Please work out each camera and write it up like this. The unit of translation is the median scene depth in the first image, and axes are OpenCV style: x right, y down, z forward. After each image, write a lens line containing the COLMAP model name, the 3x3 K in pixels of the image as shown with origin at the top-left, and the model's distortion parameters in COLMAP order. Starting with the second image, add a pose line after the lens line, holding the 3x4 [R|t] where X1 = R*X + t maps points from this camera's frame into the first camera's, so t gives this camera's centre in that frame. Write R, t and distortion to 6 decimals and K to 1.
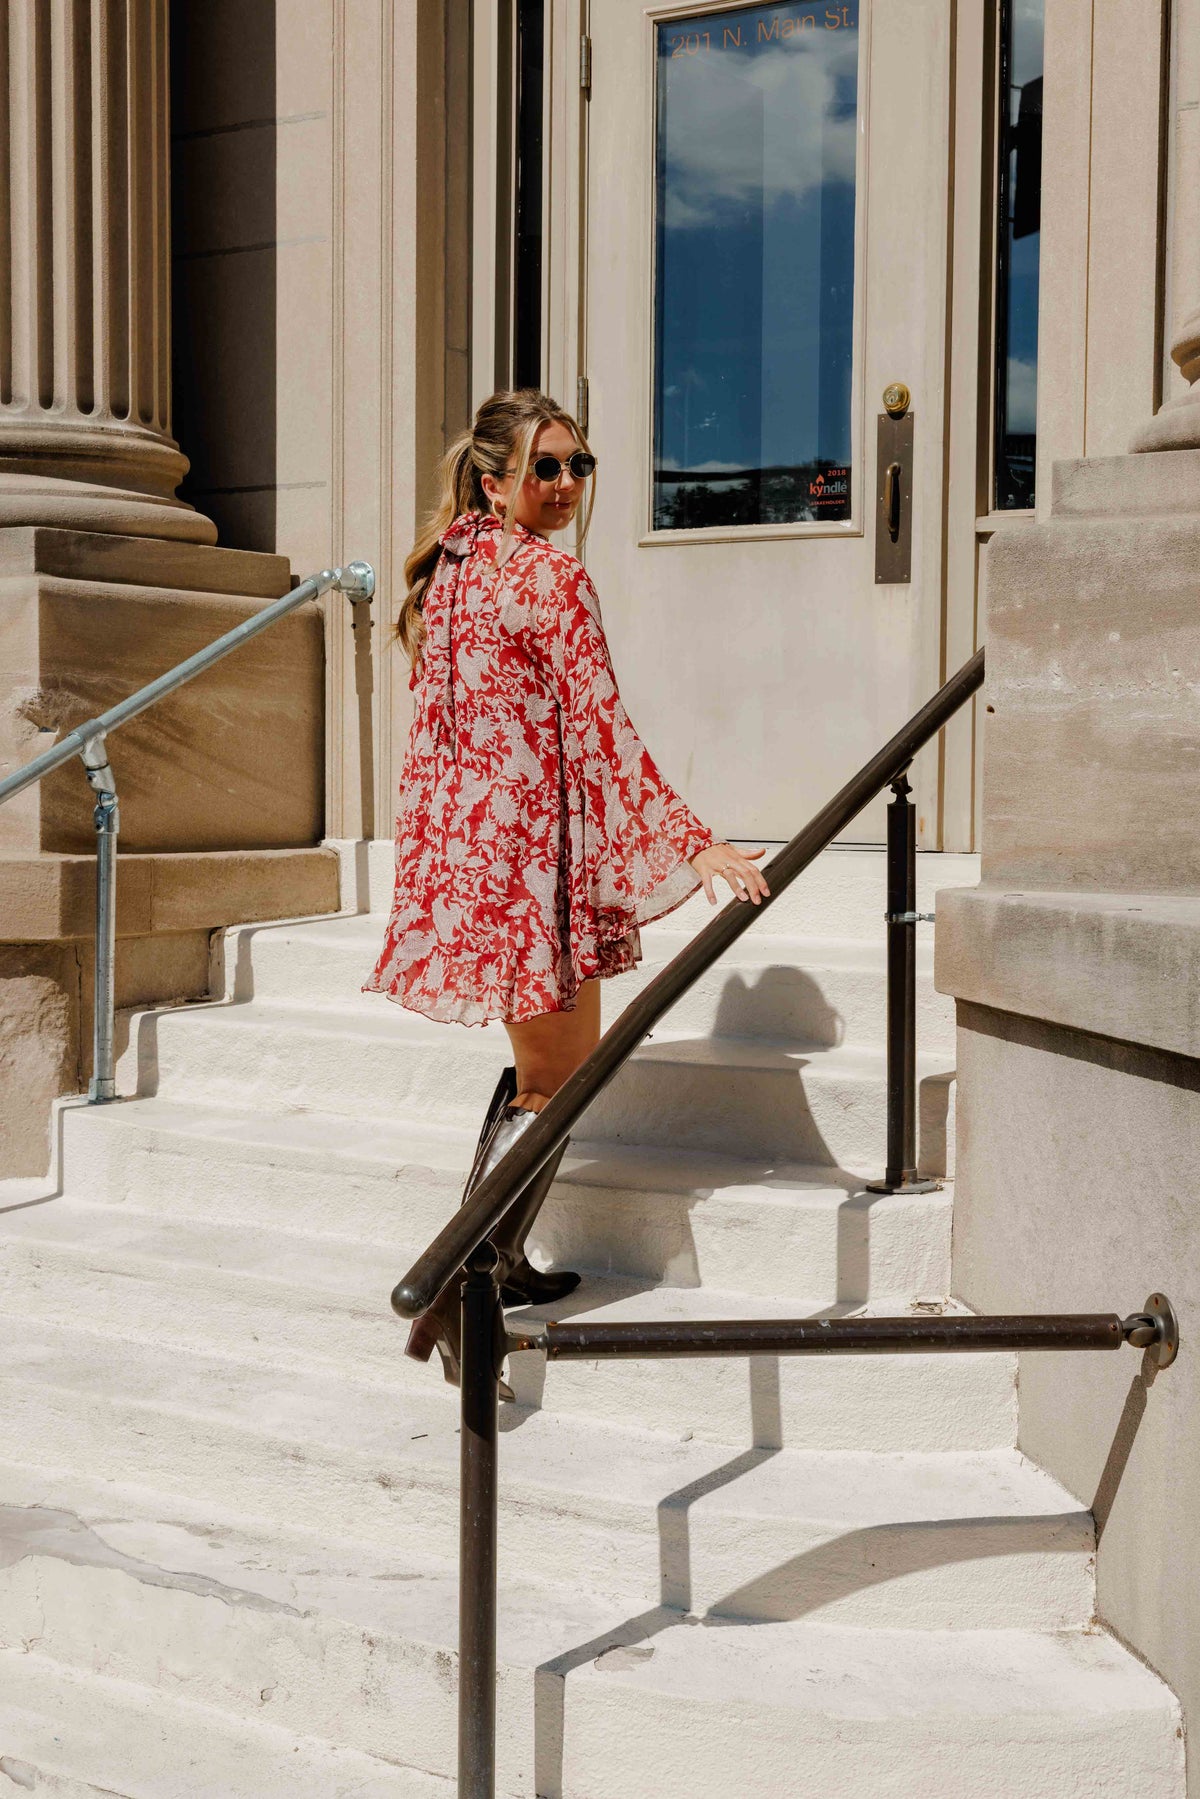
lens RADIAL K [[2408.9, 0, 600.3], [0, 2408.9, 921.1], [0, 0, 1]] dist [0.008500, -0.012454]
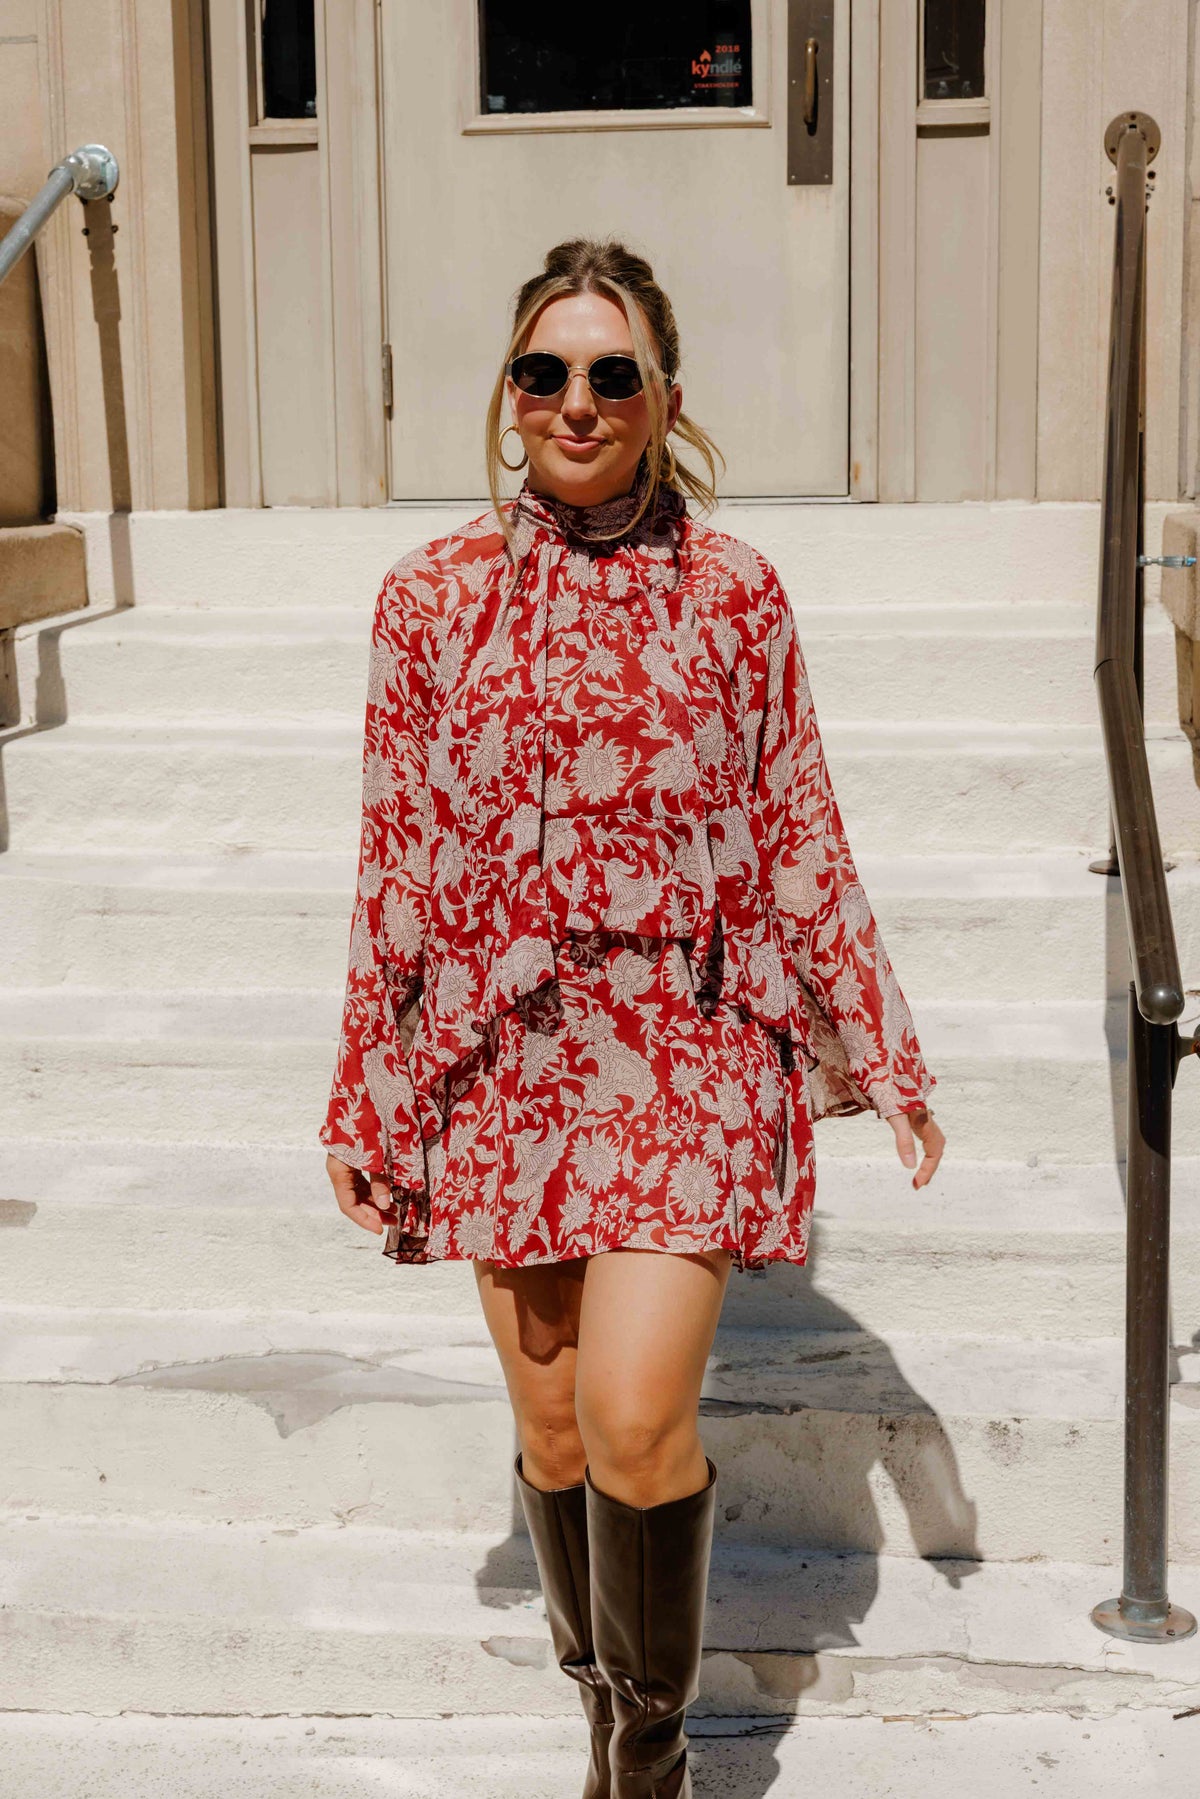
lens RADIAL K [[2870.7, 0, 574.0], [0, 2870.7, 933.3], [0, 0, 1]] dist [0.031509, -0.060301]
pose [[0.910820, -0.087006, 0.403530, -0.402326], [0.045473, 0.992734, 0.111408, 0.005449], [-0.410291, -0.083123, 0.908159, 0.094237]]
